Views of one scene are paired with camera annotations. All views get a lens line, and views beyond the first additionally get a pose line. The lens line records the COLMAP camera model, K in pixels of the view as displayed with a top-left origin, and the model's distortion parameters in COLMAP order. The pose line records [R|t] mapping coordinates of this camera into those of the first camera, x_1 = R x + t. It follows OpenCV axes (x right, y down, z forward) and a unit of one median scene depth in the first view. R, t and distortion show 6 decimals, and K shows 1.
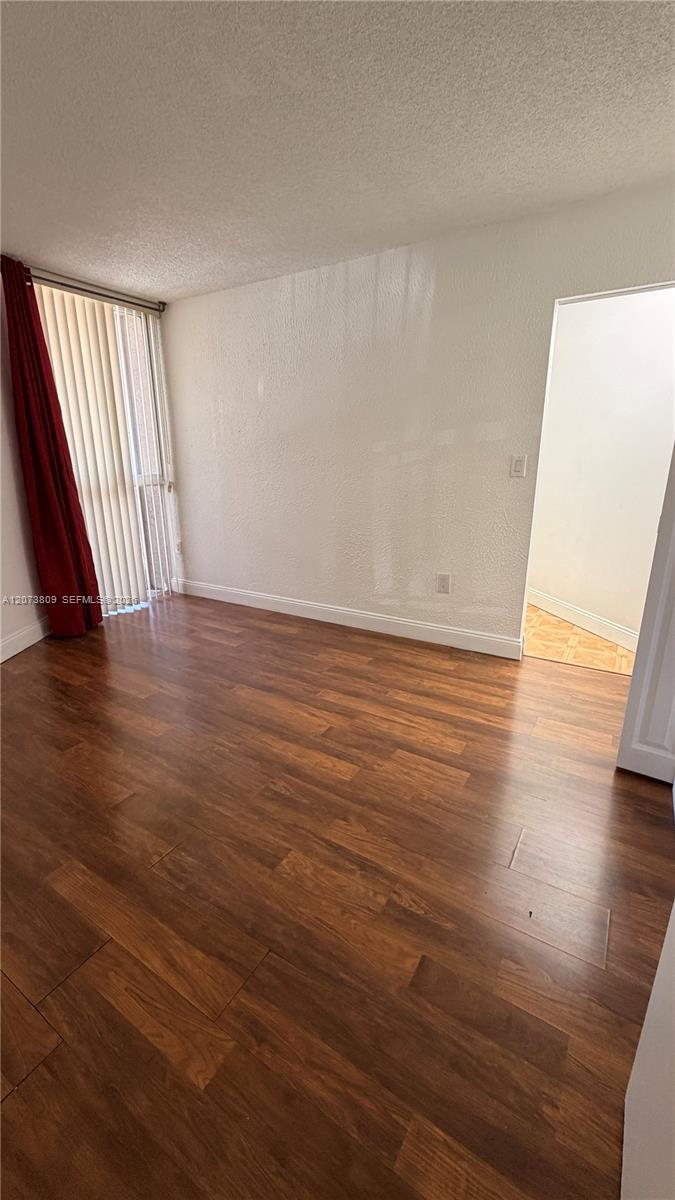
lens RADIAL K [[480.5, 0, 343.2], [0, 480.5, 595.8], [0, 0, 1]] dist [-0.001601, -0.000131]
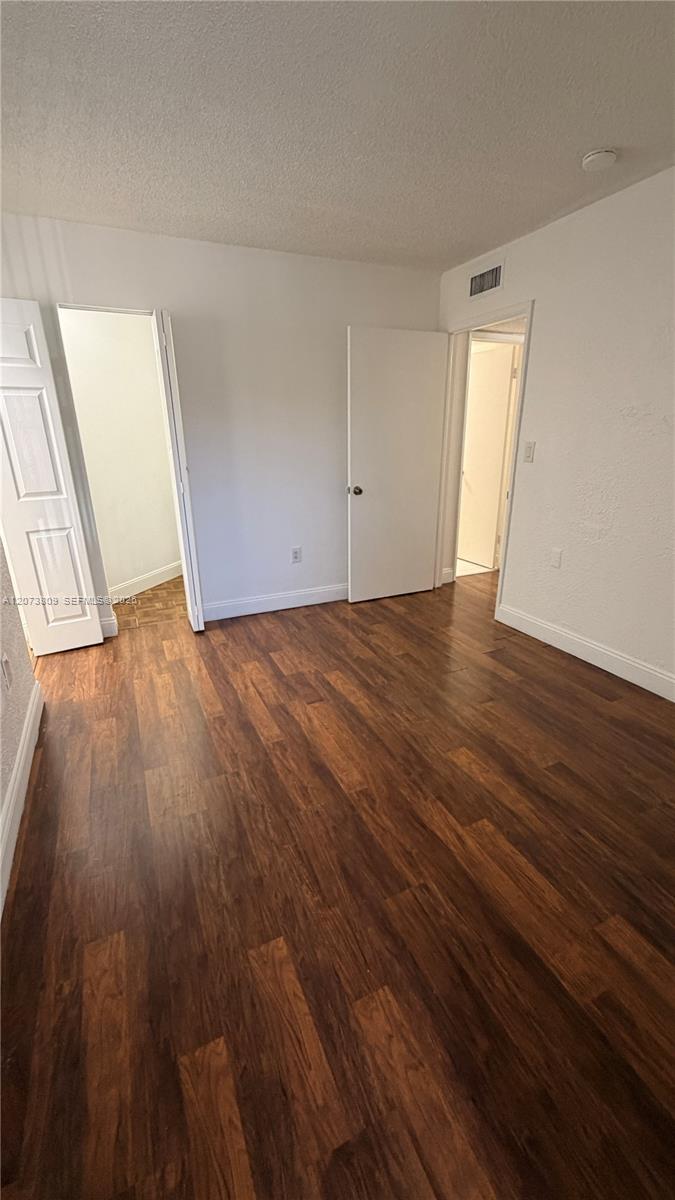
lens RADIAL K [[480.5, 0, 343.2], [0, 480.5, 595.8], [0, 0, 1]] dist [-0.001601, -0.000131]
pose [[-0.835137, -0.166463, 0.524249, -0.643947], [0.167932, 0.830434, 0.531204, -0.509367], [-0.523780, 0.531666, -0.665572, 1.619925]]
